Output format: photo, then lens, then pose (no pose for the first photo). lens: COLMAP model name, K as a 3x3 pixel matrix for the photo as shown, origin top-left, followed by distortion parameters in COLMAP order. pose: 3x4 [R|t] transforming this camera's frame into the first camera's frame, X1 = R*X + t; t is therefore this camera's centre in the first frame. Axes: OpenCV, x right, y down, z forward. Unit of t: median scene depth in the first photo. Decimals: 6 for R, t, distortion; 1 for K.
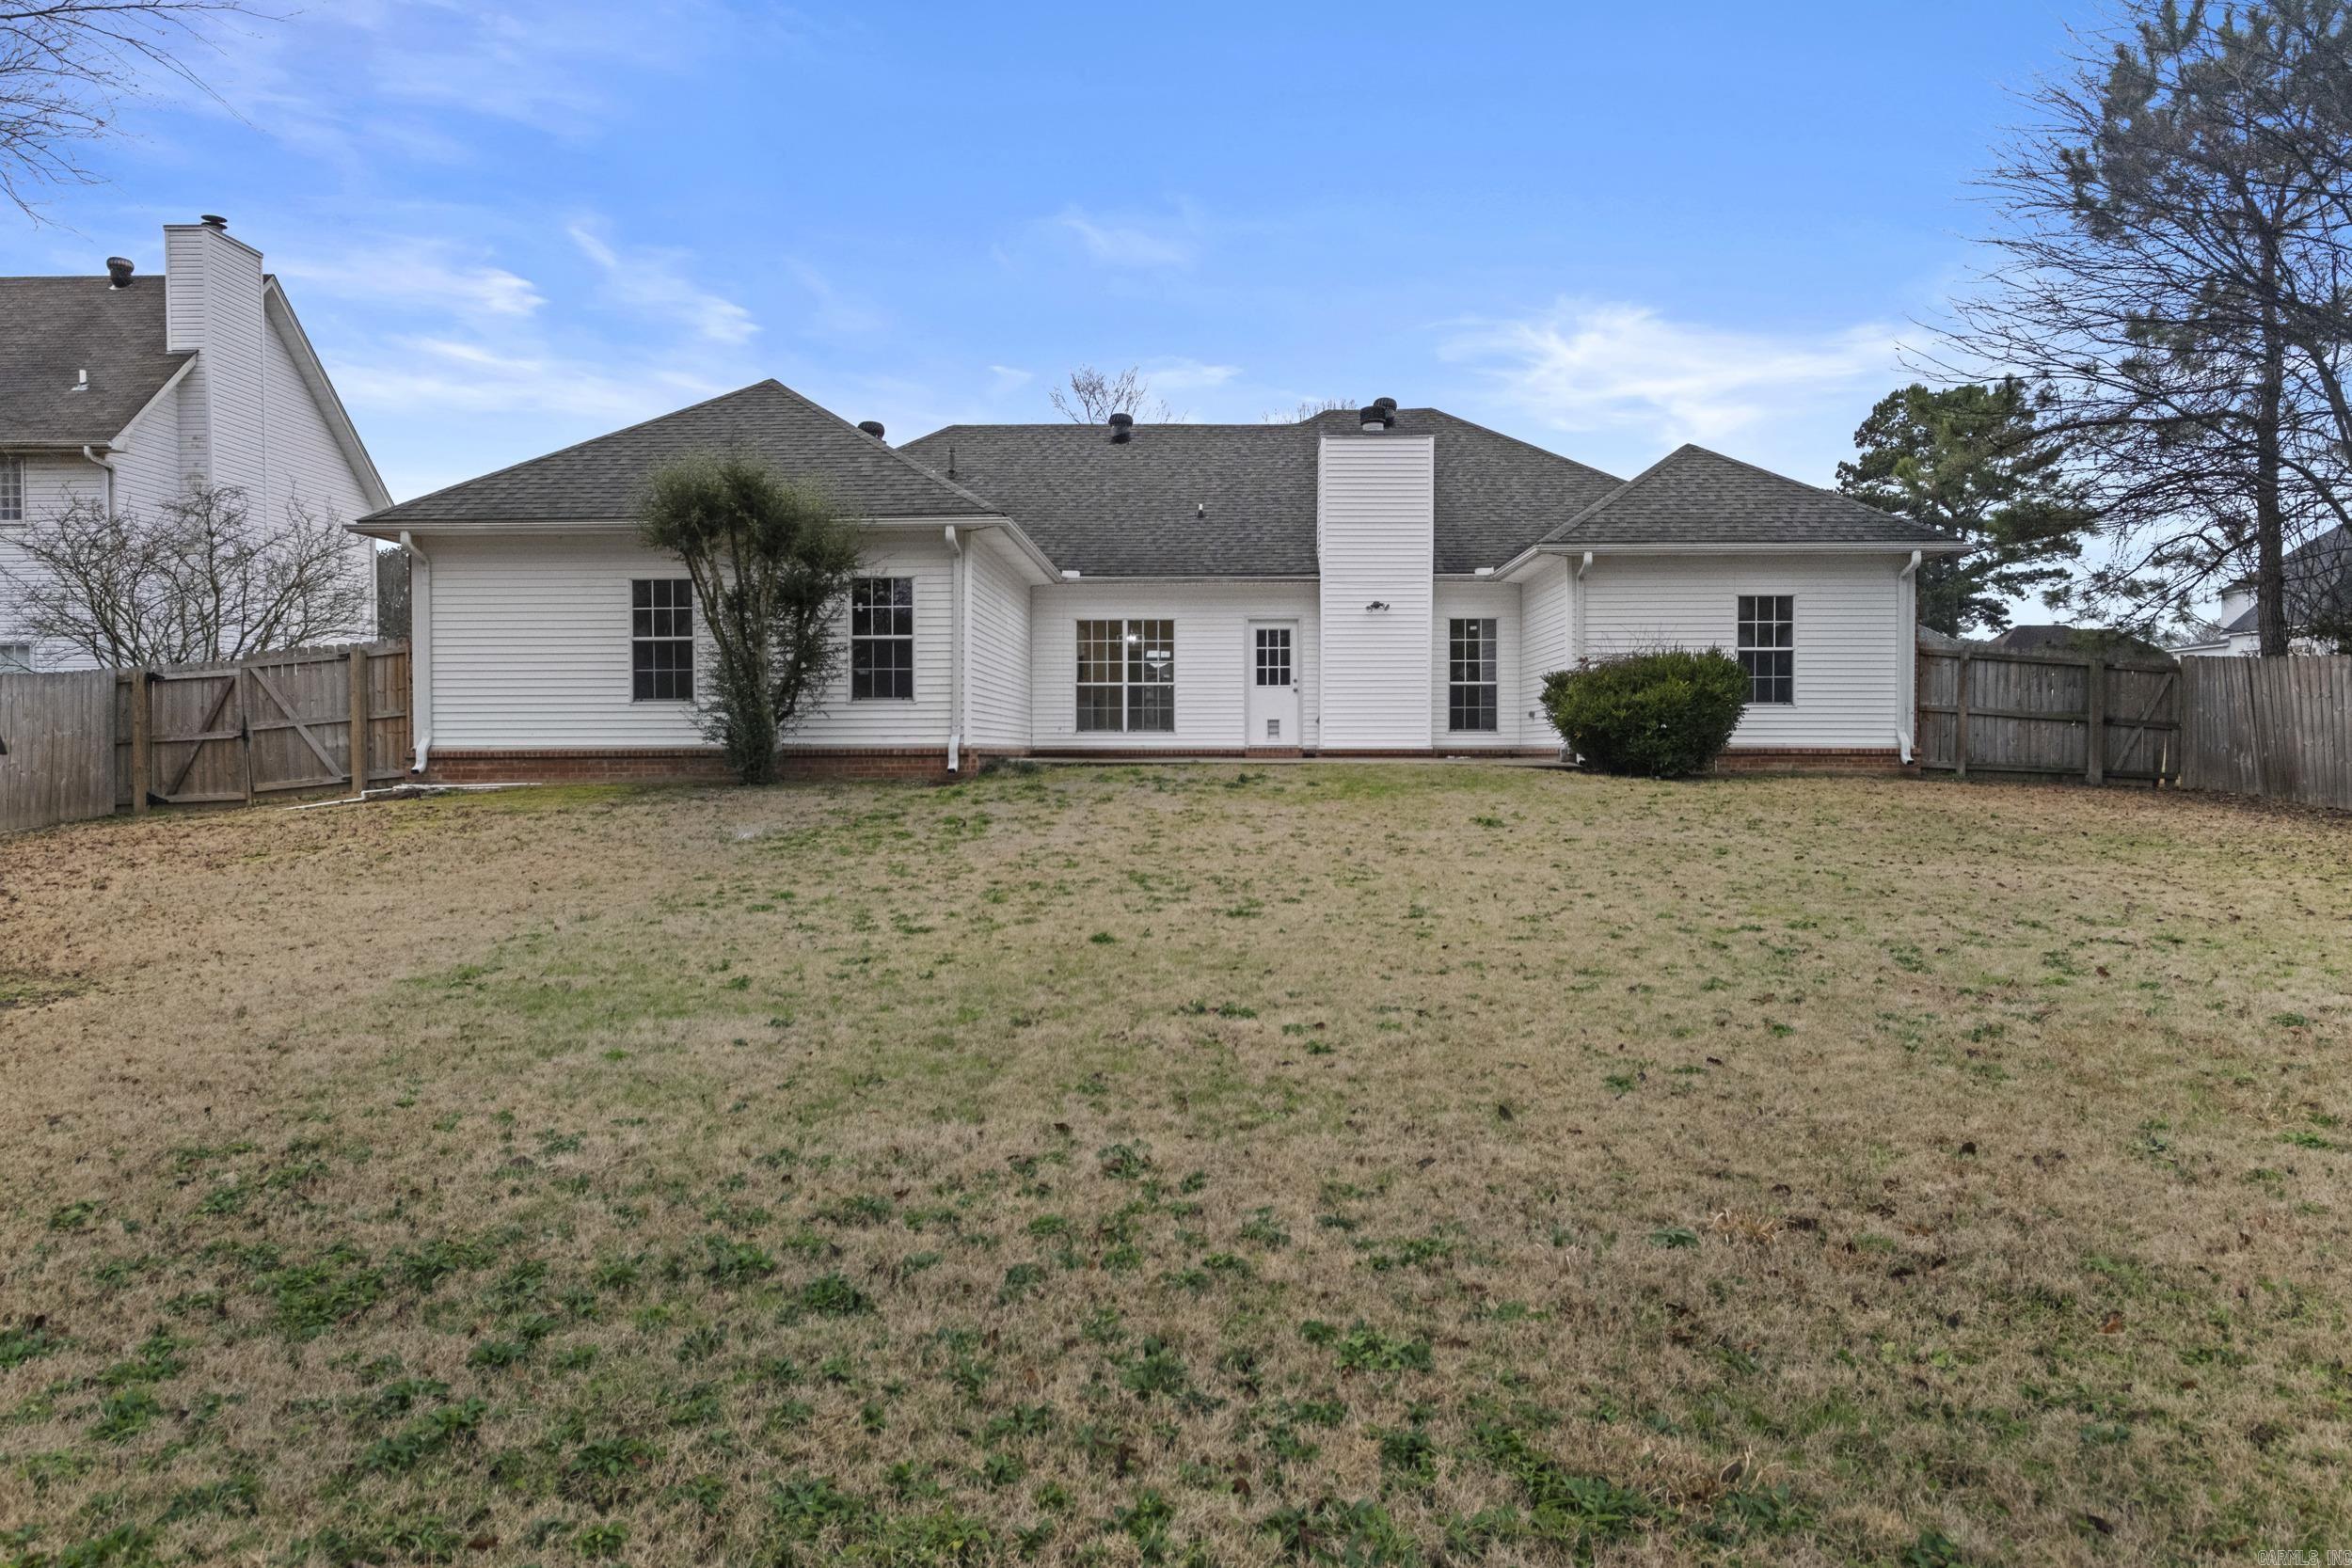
lens RADIAL K [[1496.0, 0, 1158.6], [0, 1496.0, 786.7], [0, 0, 1]] dist [-0.001545, -0.000644]
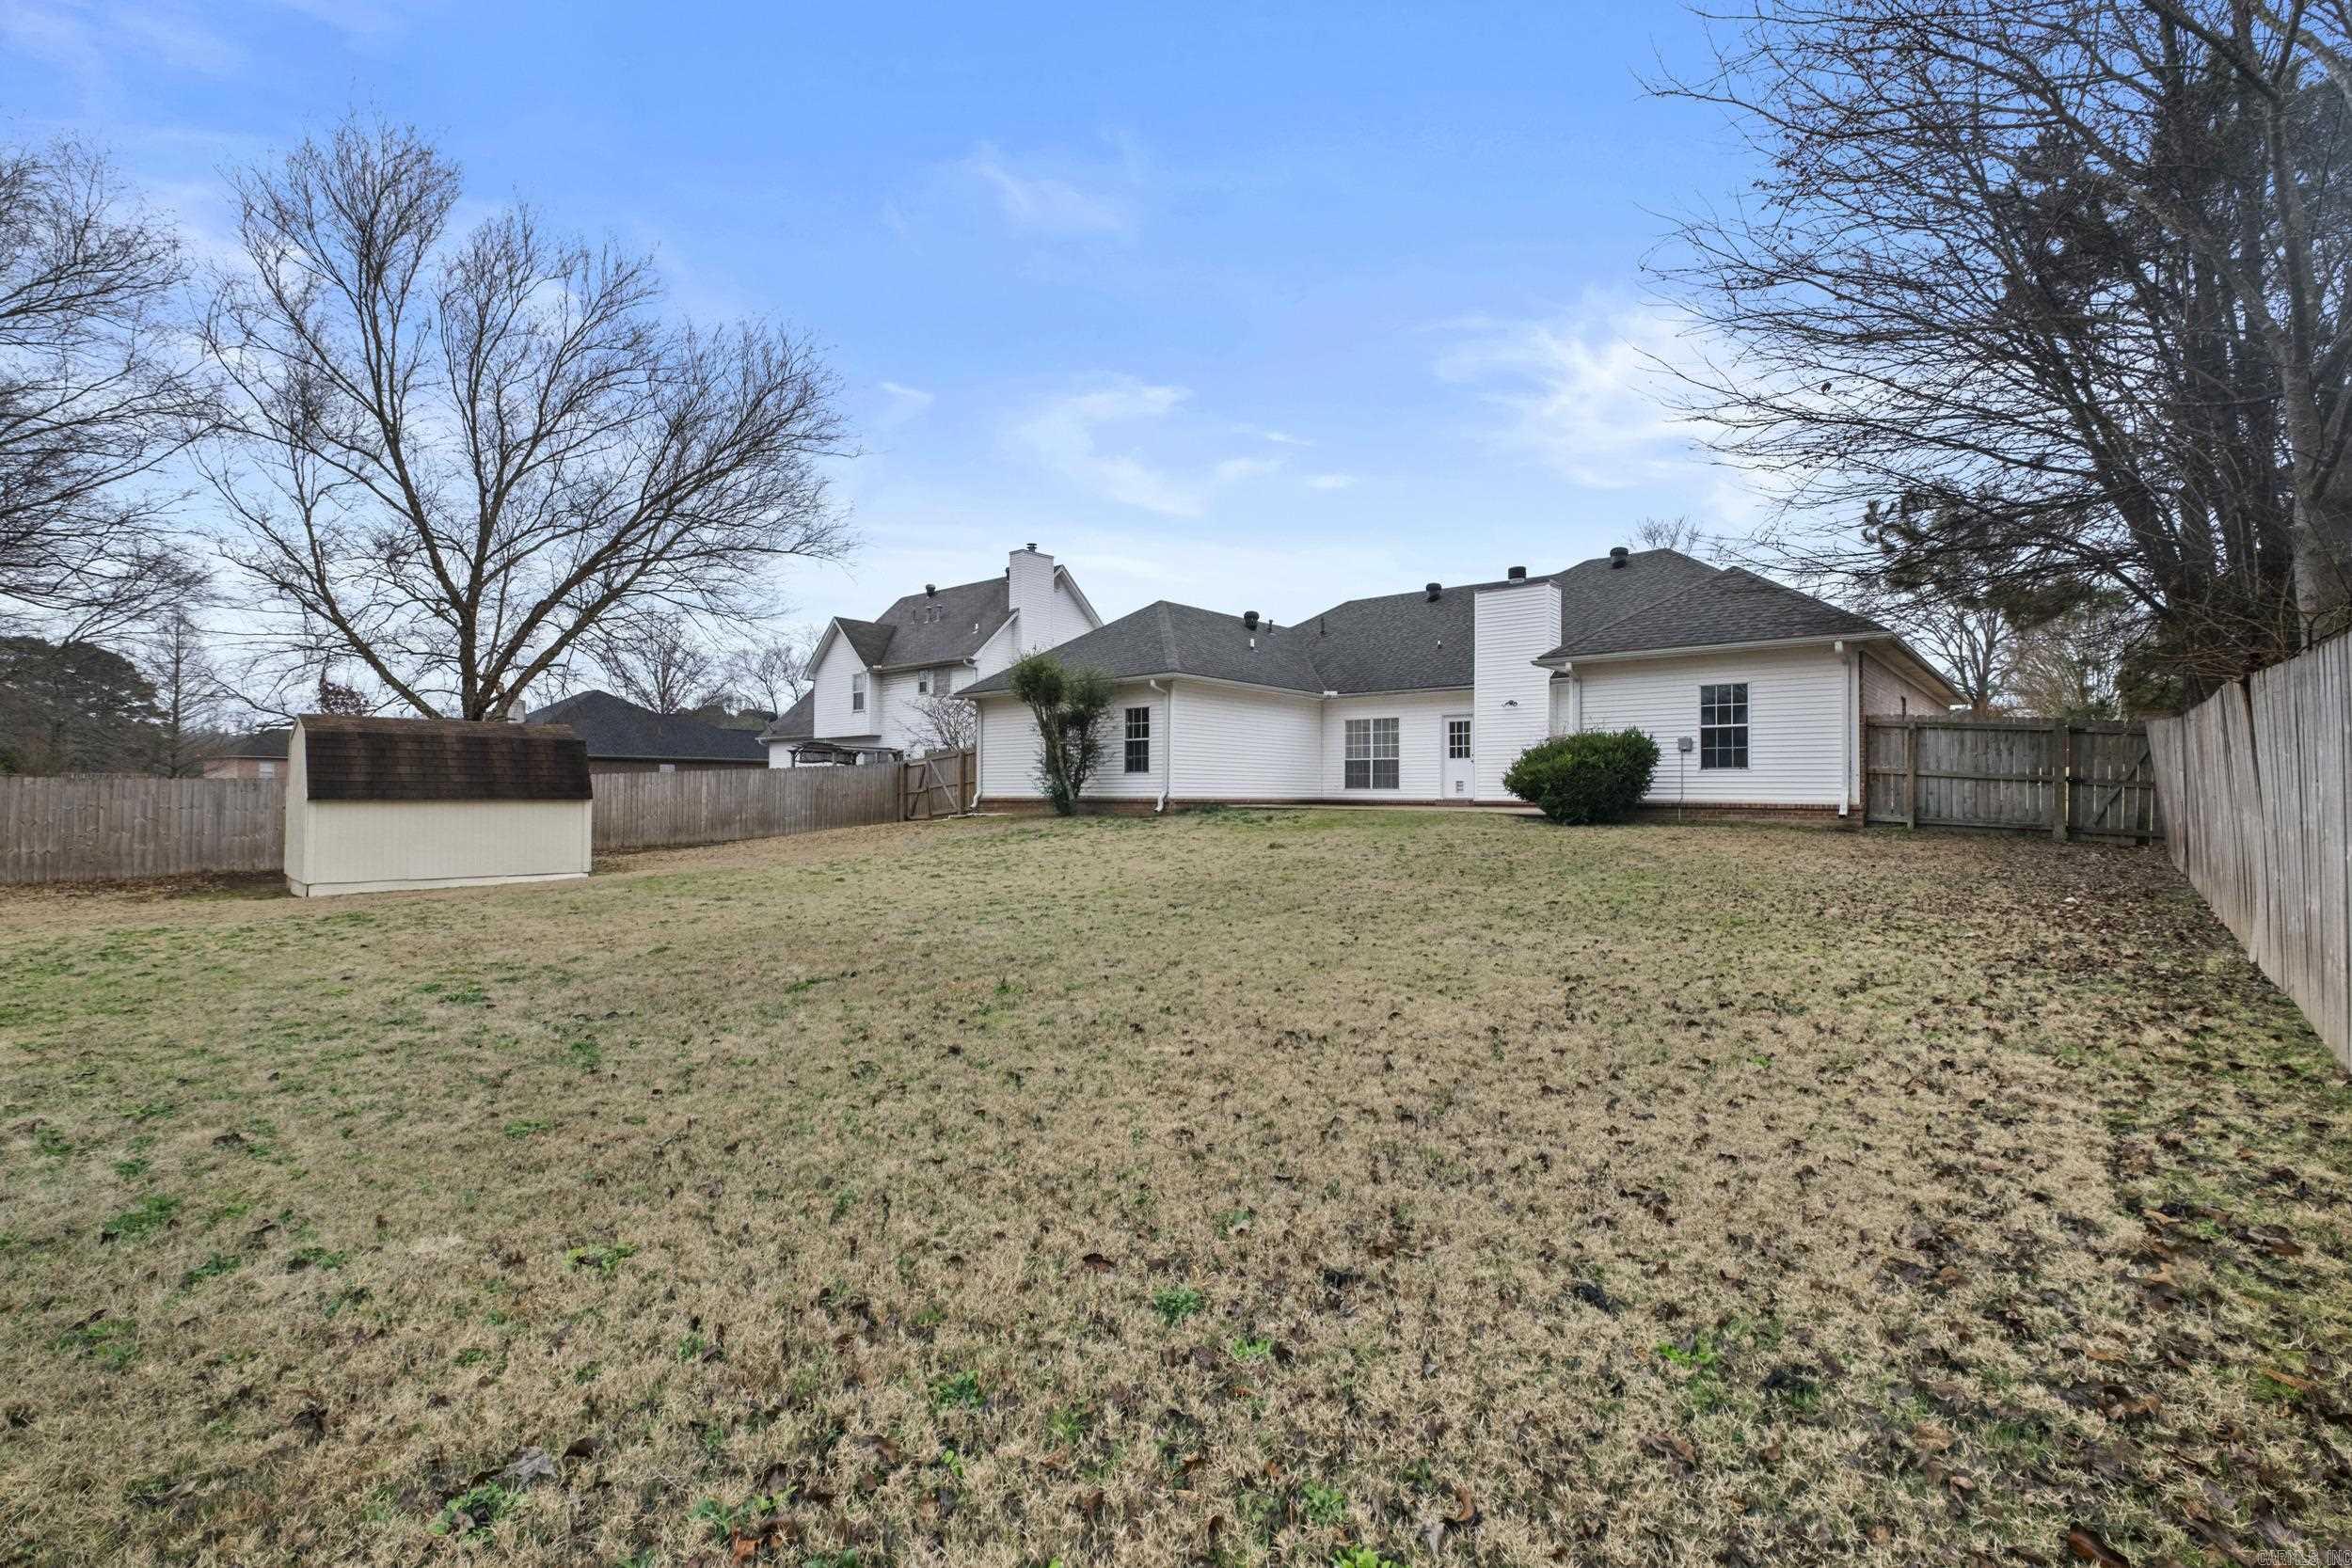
lens RADIAL K [[1013.3, 0, 1190.7], [0, 1013.3, 777.4], [0, 0, 1]] dist [0.005853, 0.000946]
pose [[0.787815, -0.005627, -0.615886, 0.493761], [-0.022043, 0.999060, -0.037323, -0.004455], [0.615517, 0.042979, 0.786951, 0.029300]]
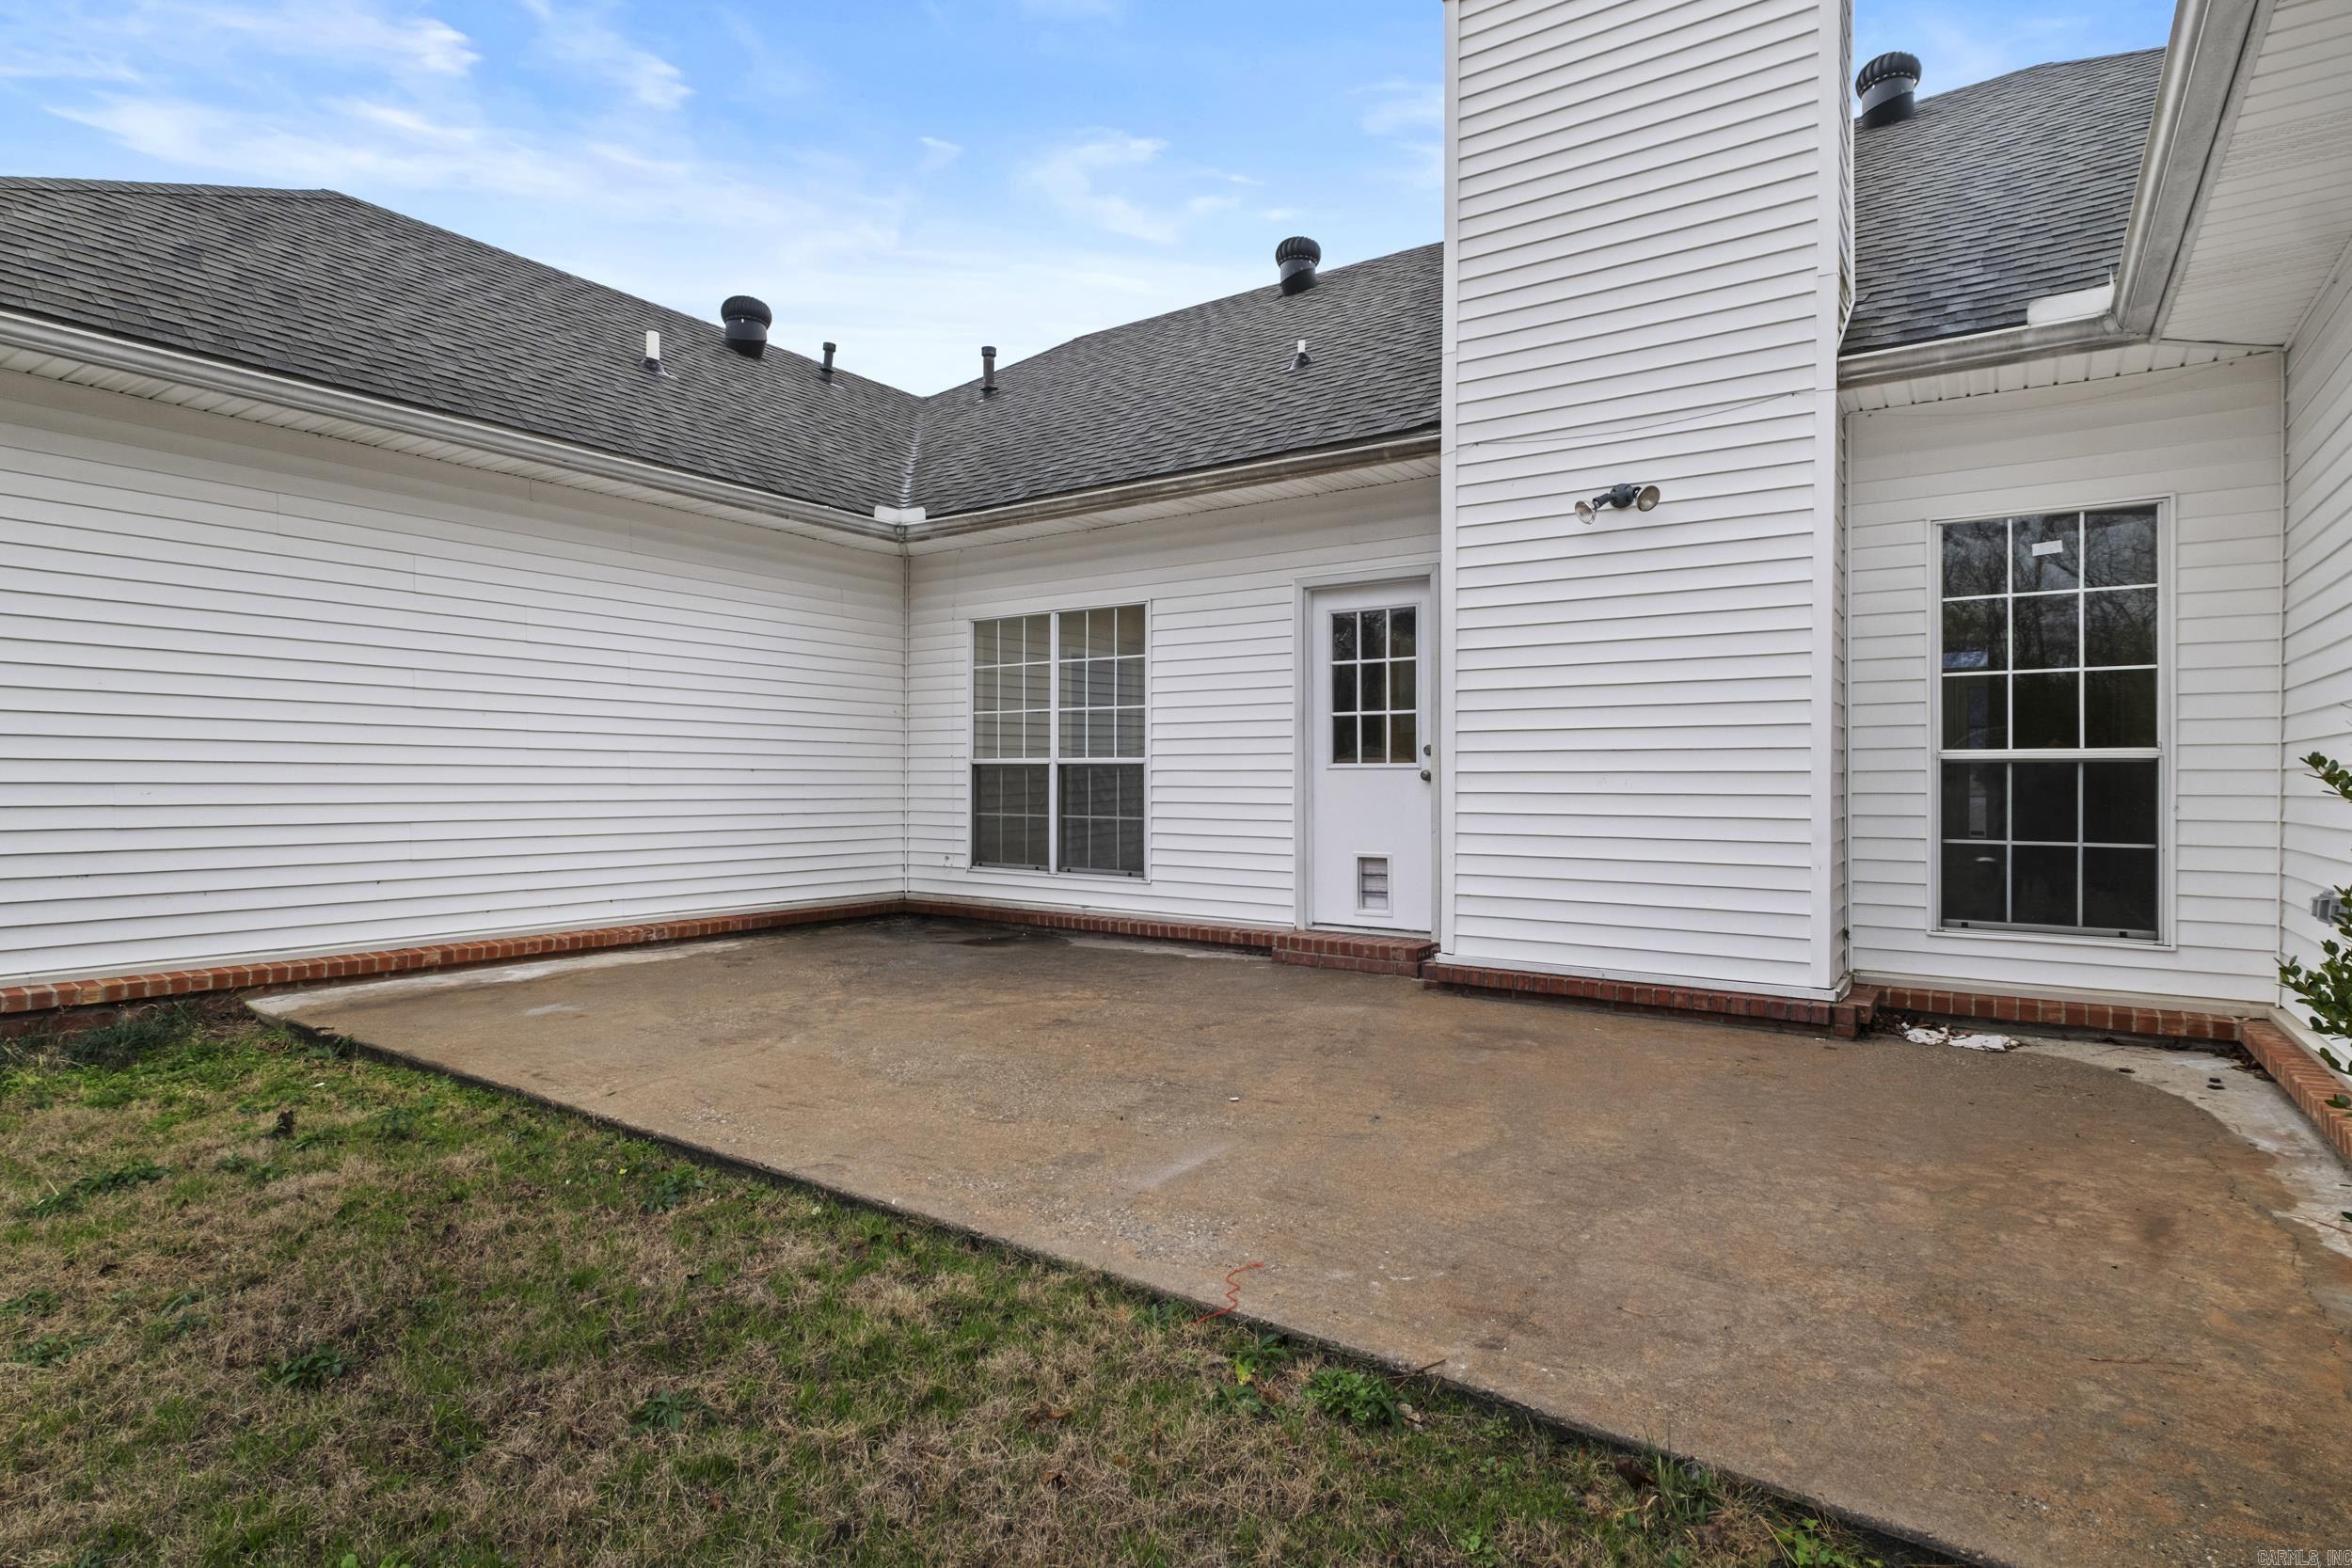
lens RADIAL K [[1161.6, 0, 1200.5], [0, 1161.6, 767.8], [0, 0, 1]] dist [0.016898, 0.006026]
pose [[0.855132, -0.003172, -0.518400, 0.188527], [-0.018654, 0.999145, -0.036884, -0.055362], [0.518074, 0.041211, 0.854342, 0.736696]]
